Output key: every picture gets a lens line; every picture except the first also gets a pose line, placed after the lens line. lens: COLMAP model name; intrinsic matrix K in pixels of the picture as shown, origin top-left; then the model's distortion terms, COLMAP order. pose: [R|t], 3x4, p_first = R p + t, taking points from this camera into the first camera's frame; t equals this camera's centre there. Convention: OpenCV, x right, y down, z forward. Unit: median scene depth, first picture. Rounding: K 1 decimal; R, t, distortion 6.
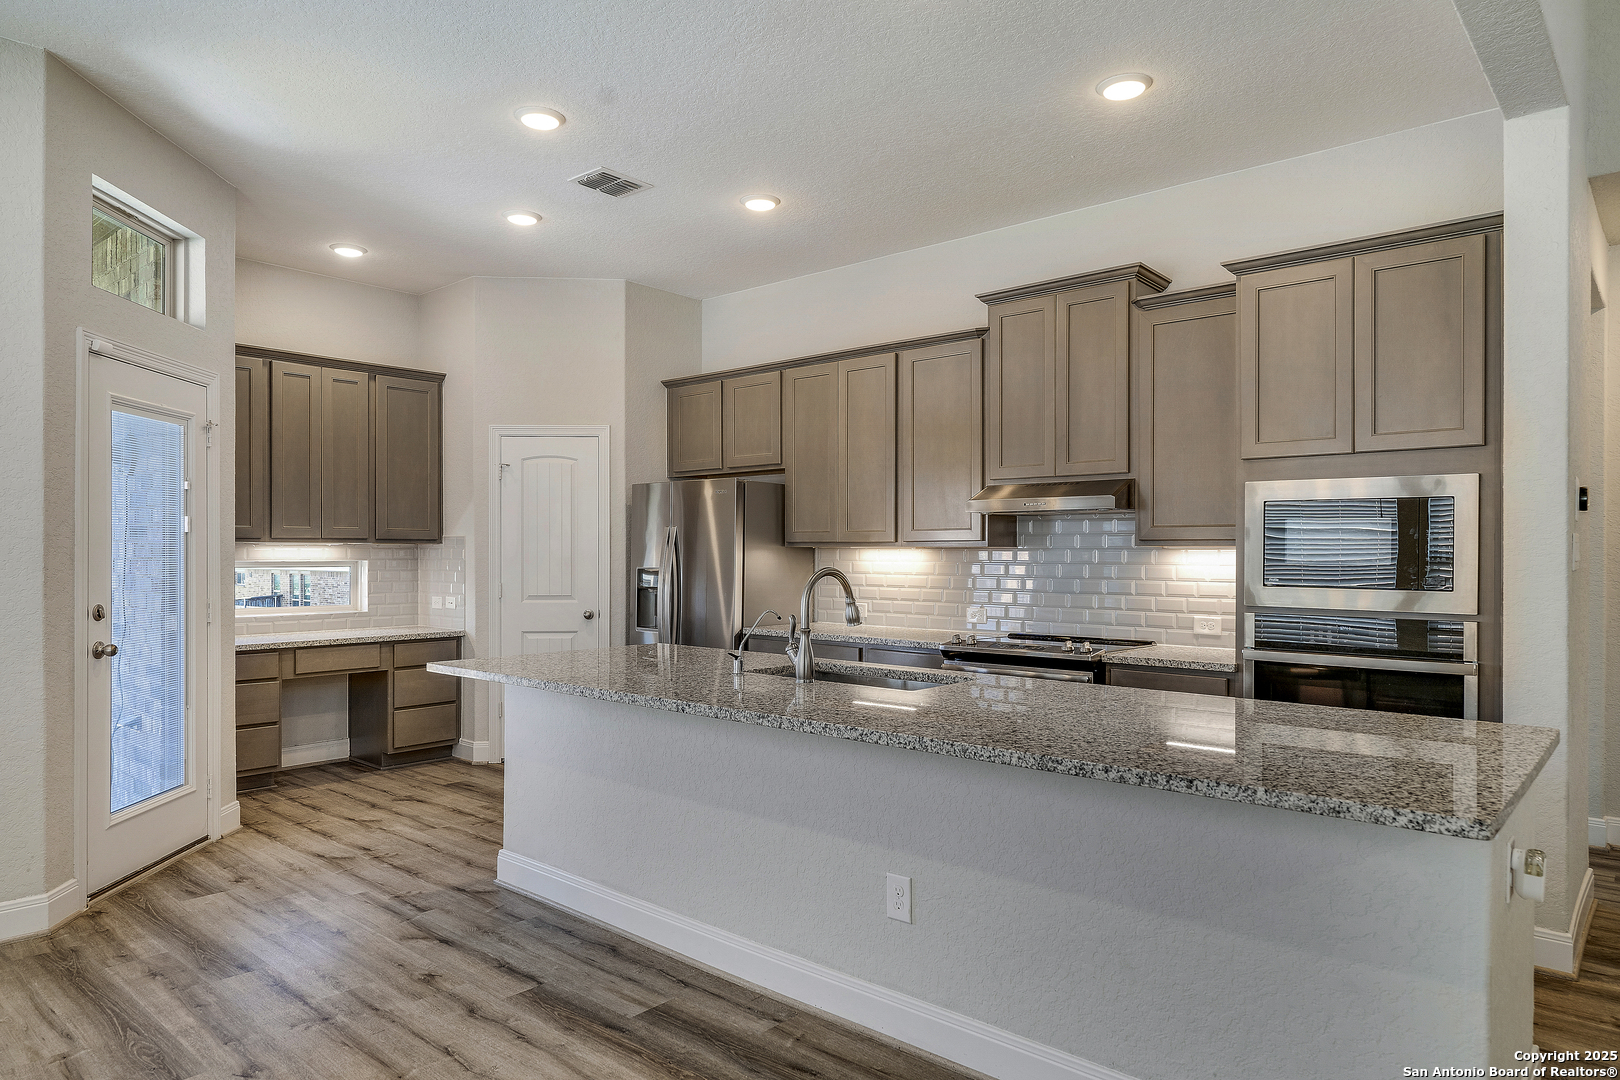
lens RADIAL K [[1001.0, 0, 797.1], [0, 1001.0, 553.9], [0, 0, 1]] dist [-0.003928, 0.006099]
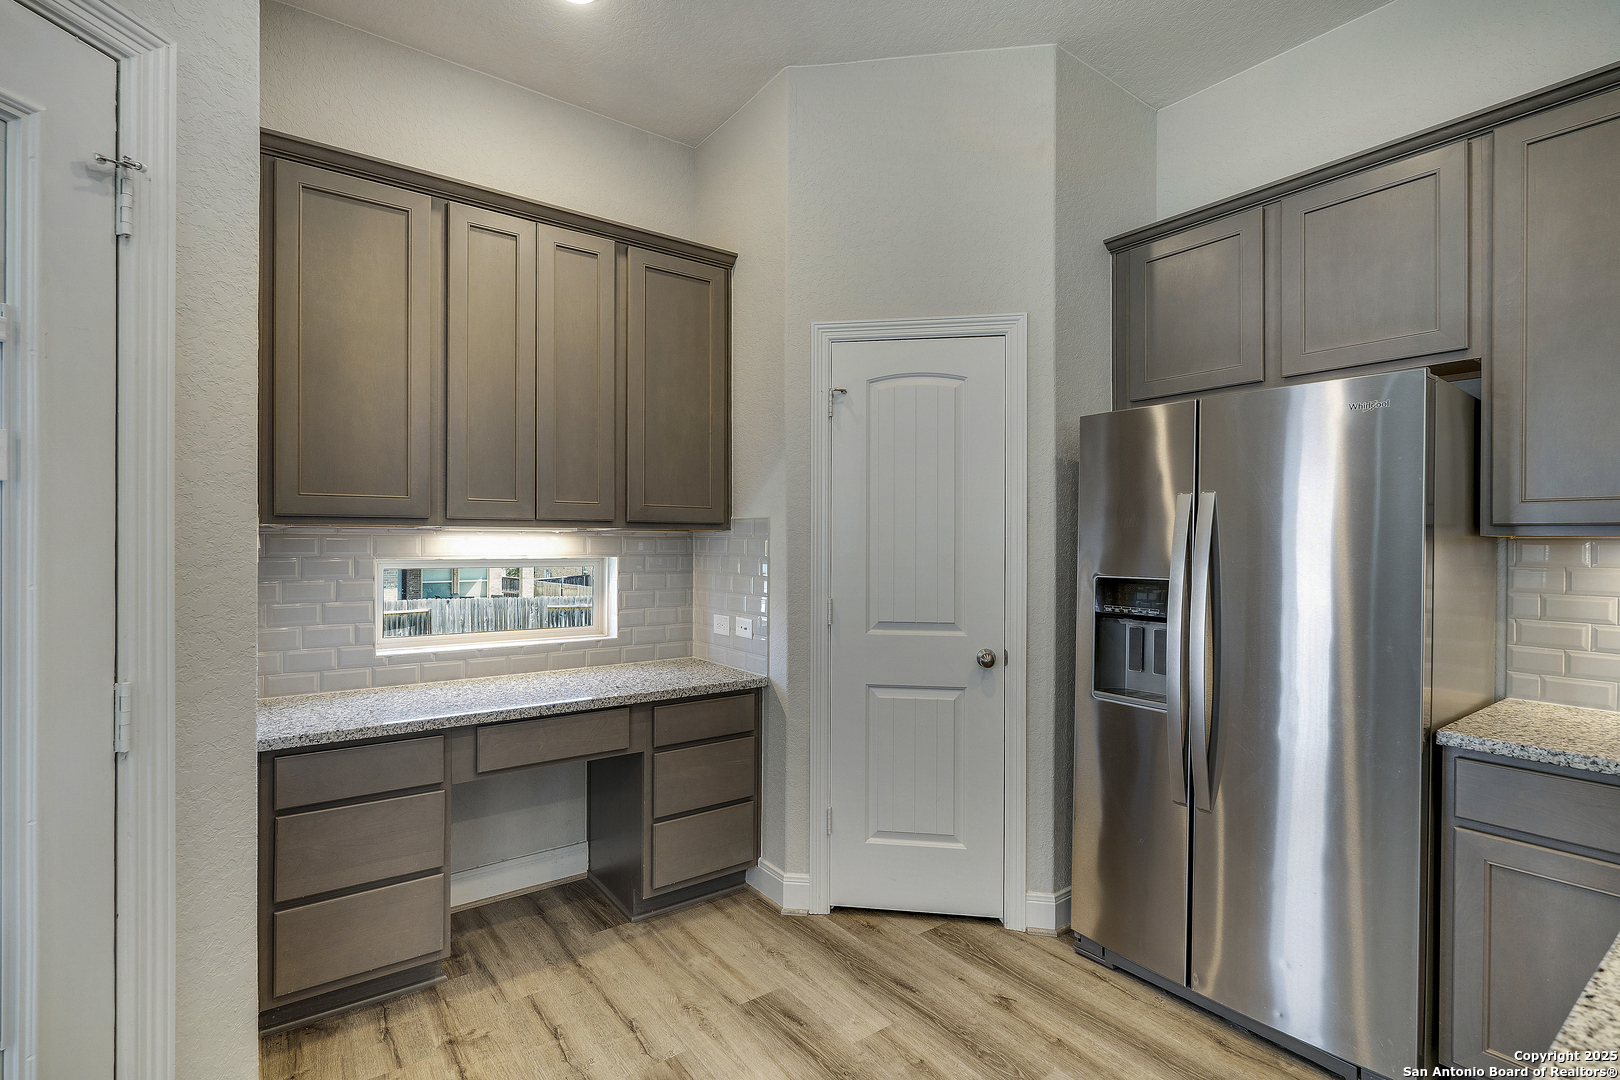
lens RADIAL K [[754.7, 0, 795.9], [0, 754.7, 542.1], [0, 0, 1]] dist [0.001194, 0.000281]
pose [[0.976195, 0.002437, -0.216882, -0.241588], [-0.003003, 0.999993, -0.002276, -0.002233], [0.216875, 0.002873, 0.976195, 0.625657]]
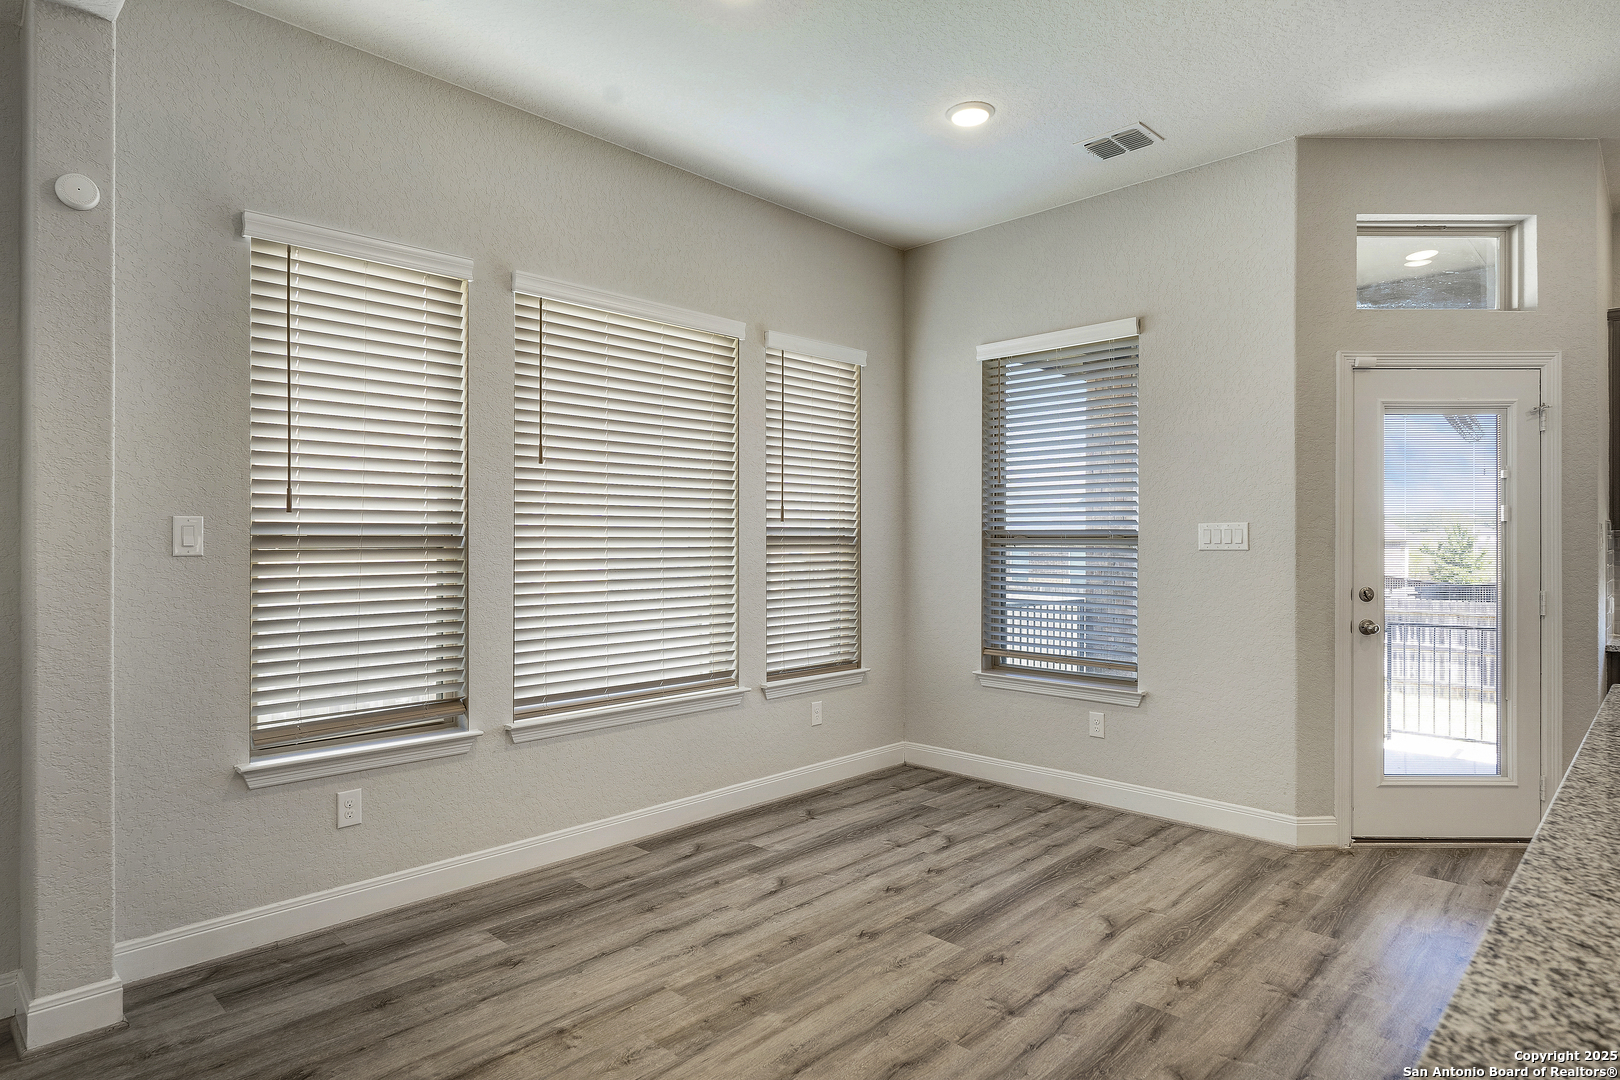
lens RADIAL K [[902.7, 0, 804.4], [0, 902.7, 541.7], [0, 0, 1]] dist [-0.005218, -0.001450]
pose [[-0.053286, -0.000360, -0.998579, 0.237670], [-0.001349, 0.999999, -0.000288, -0.000377], [0.998578, 0.001332, -0.053286, 0.269679]]
